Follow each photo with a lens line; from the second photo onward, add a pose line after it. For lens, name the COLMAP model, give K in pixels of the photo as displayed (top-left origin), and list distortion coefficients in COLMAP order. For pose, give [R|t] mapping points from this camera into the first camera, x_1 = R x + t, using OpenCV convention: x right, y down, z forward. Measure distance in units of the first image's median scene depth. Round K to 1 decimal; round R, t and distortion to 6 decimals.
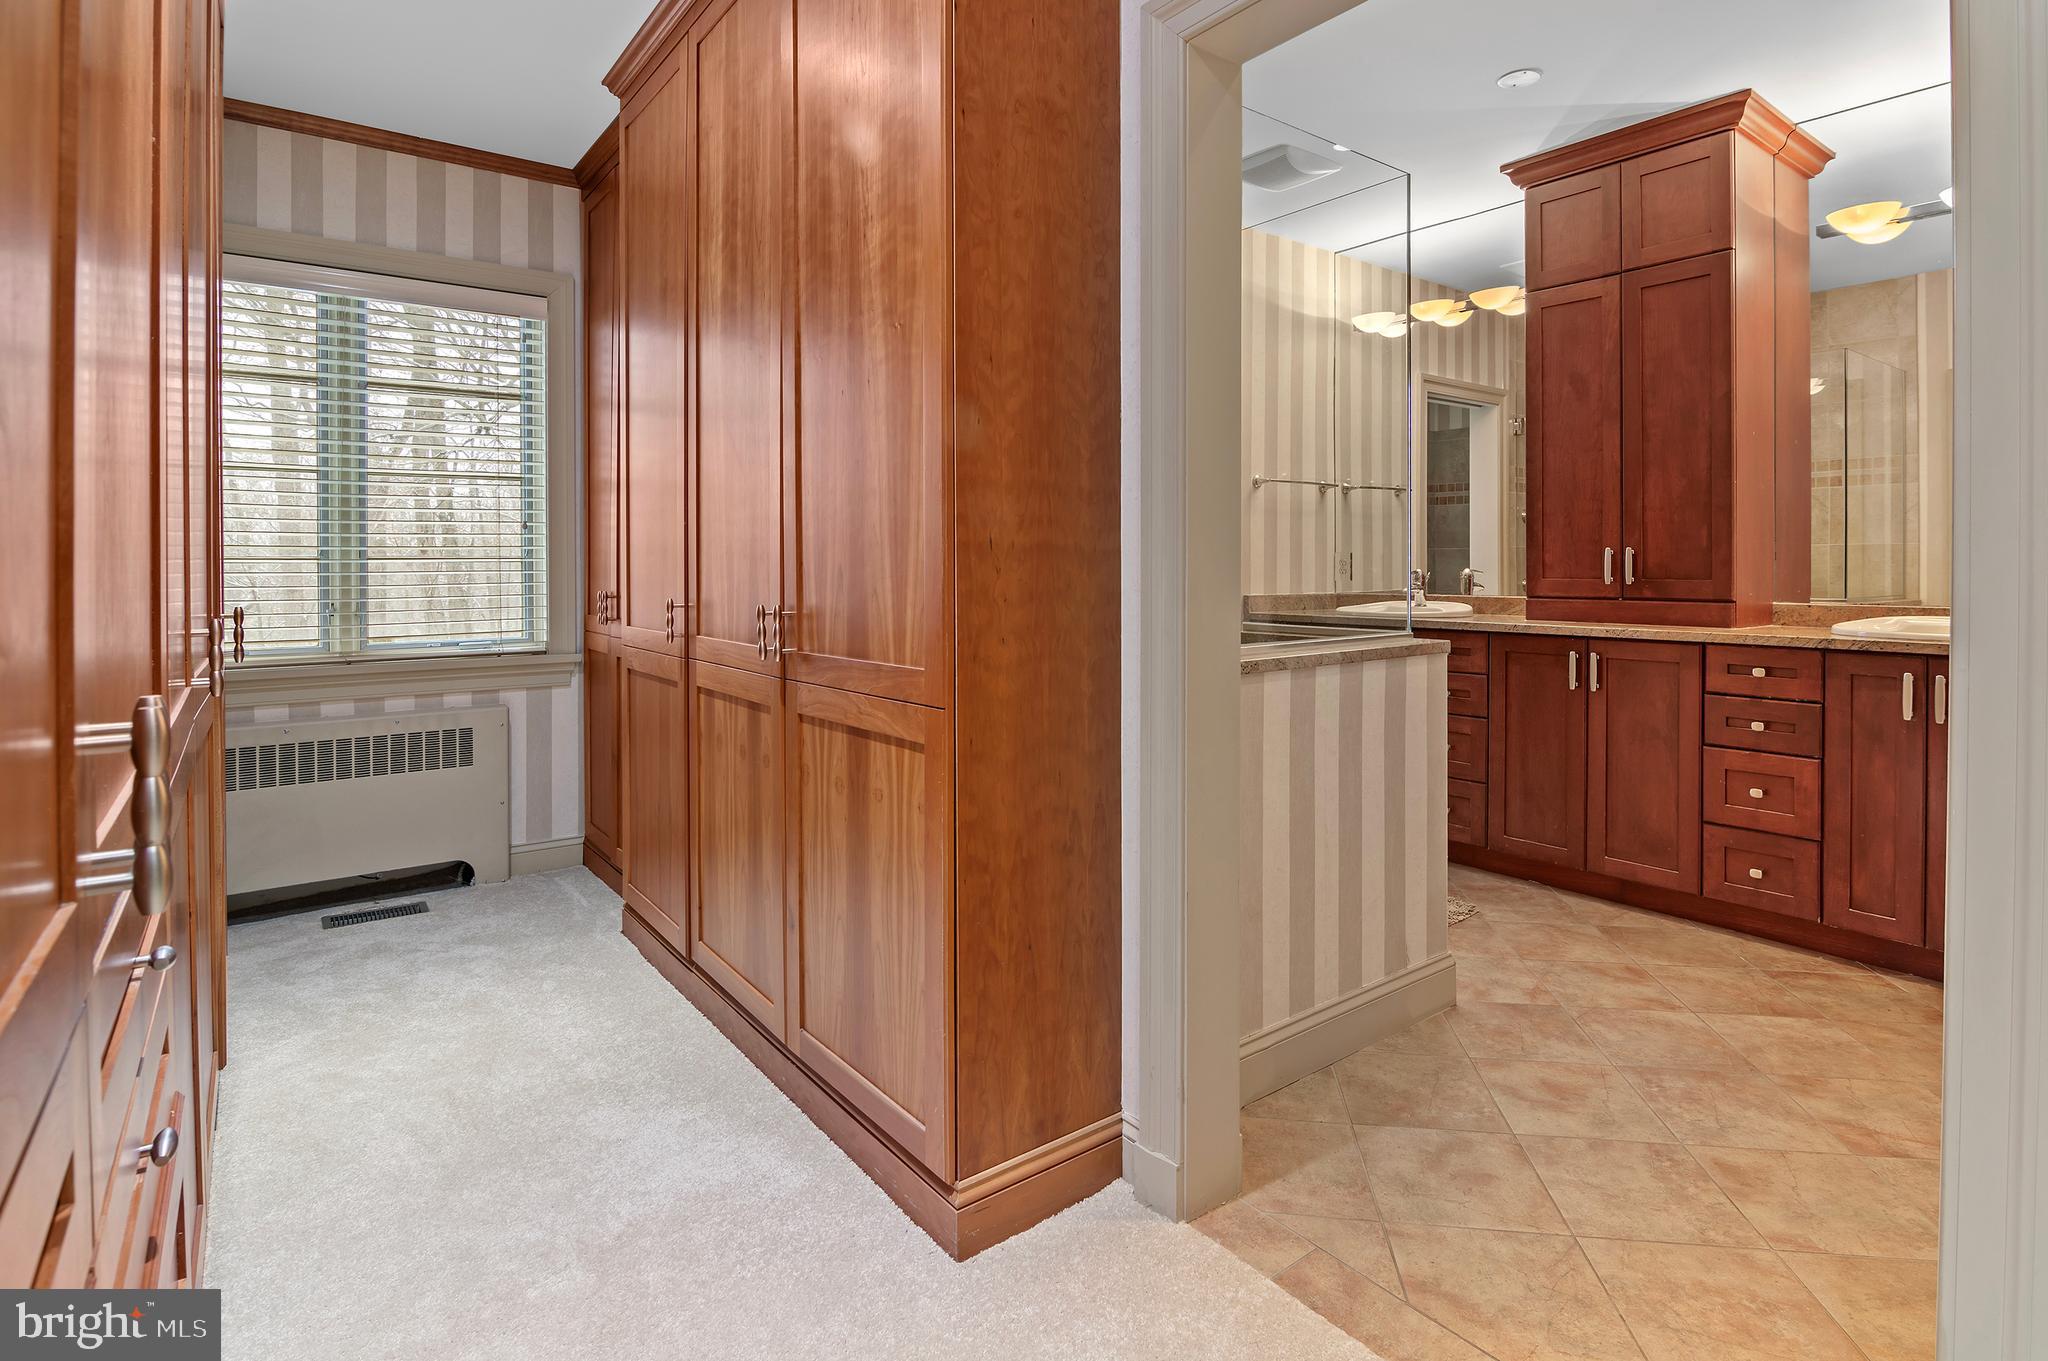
lens RADIAL K [[1027.7, 0, 1035.7], [0, 1027.7, 584.6], [0, 0, 1]] dist [-0.001003, -0.007708]
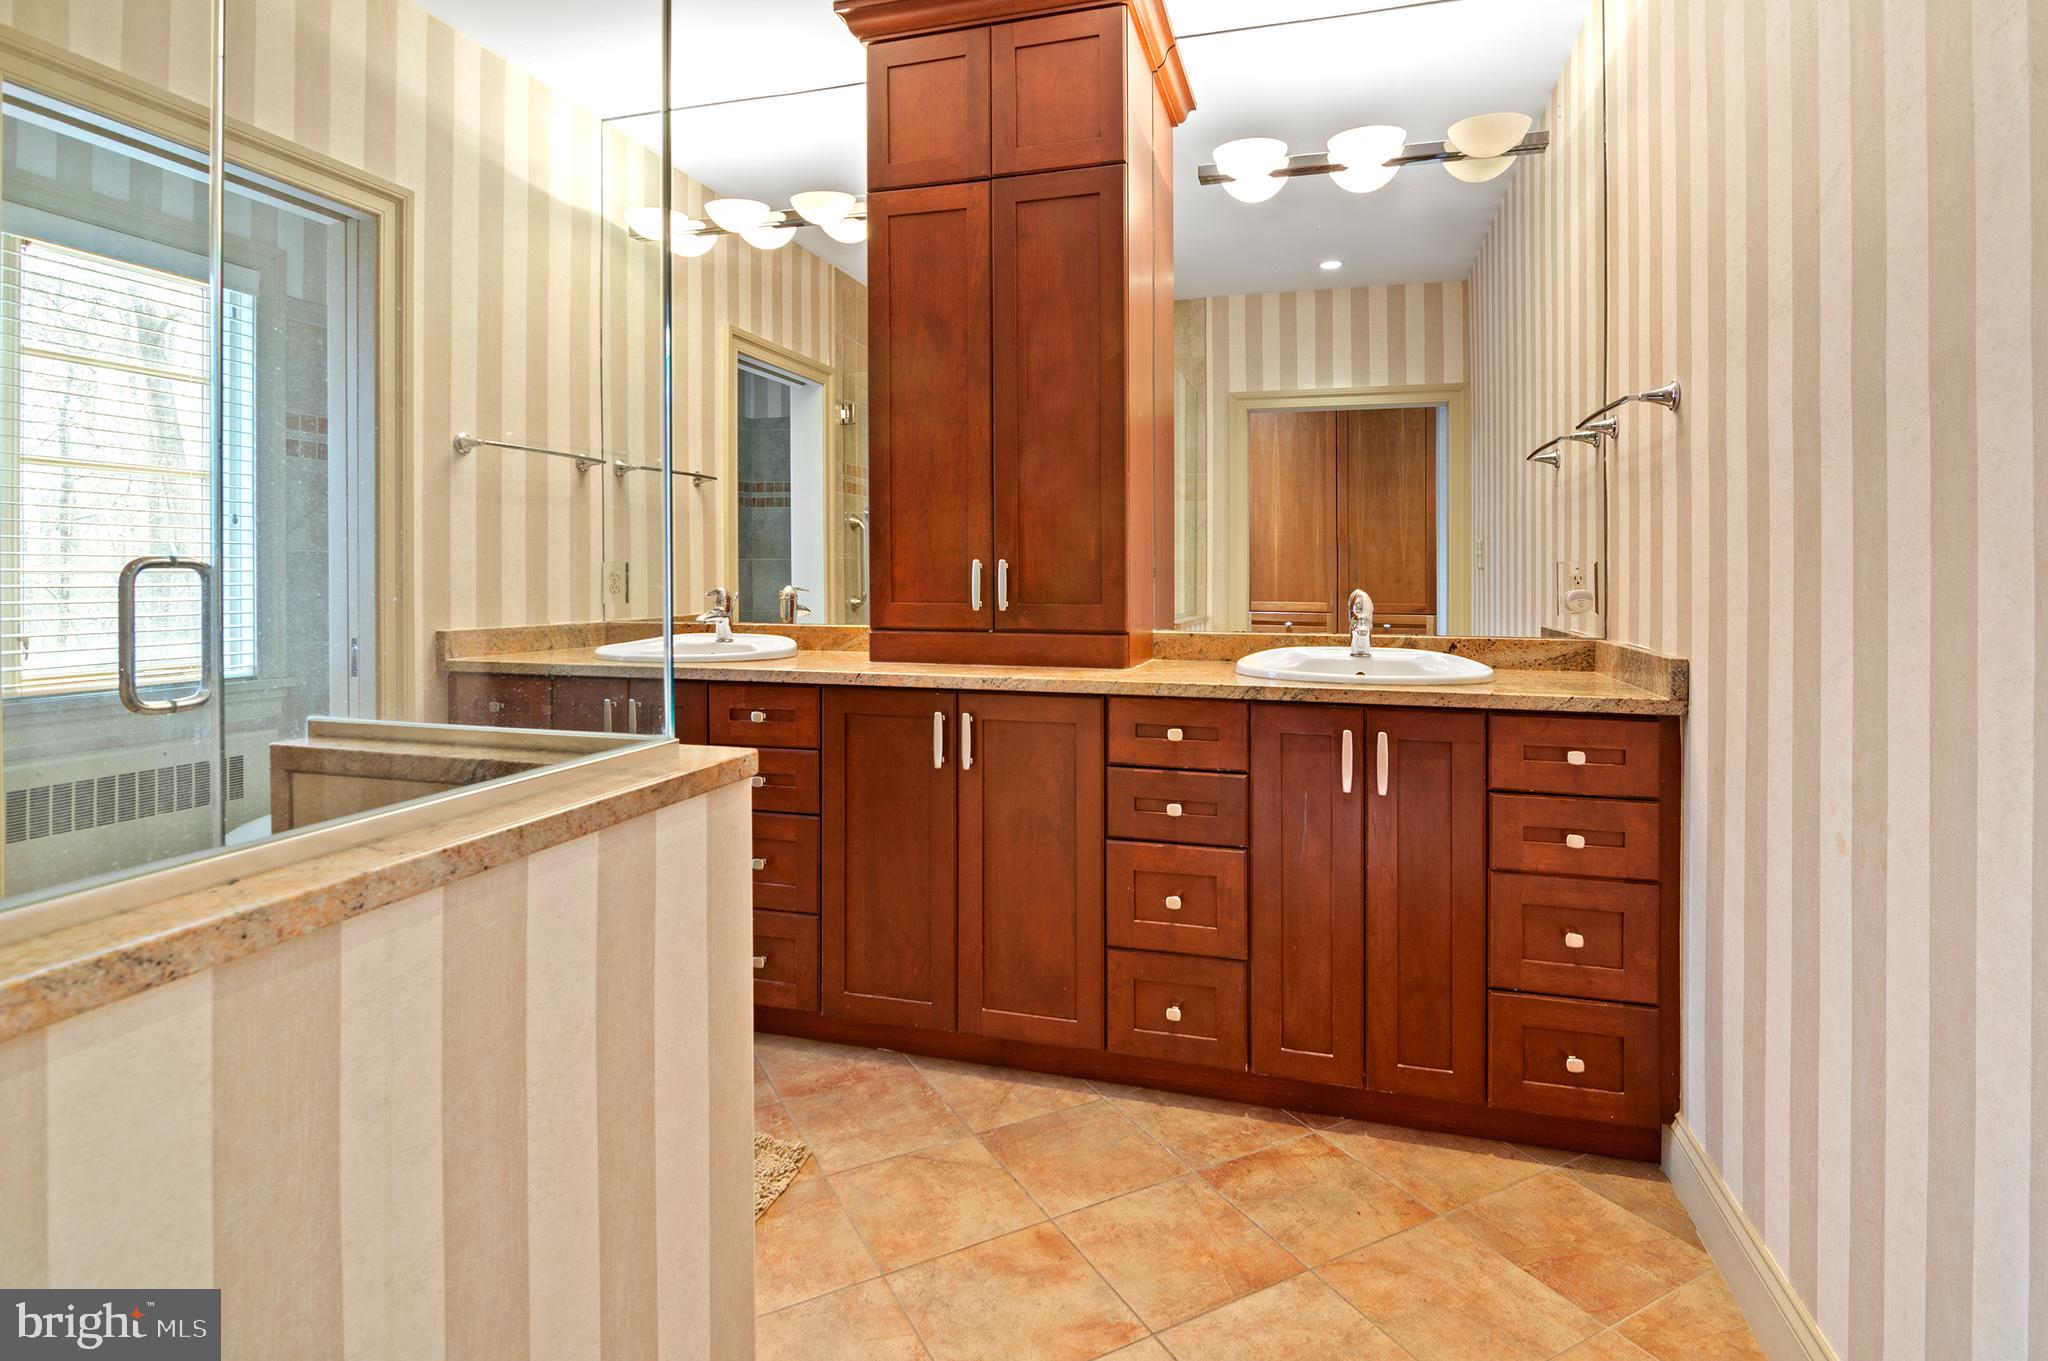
lens RADIAL K [[1027.7, 0, 1035.7], [0, 1027.7, 584.6], [0, 0, 1]] dist [-0.001003, -0.007708]
pose [[0.804966, 0.000075, 0.593320, 0.166284], [0.006222, 0.999944, -0.008569, -0.012065], [-0.593288, 0.010589, 0.804921, 0.399710]]
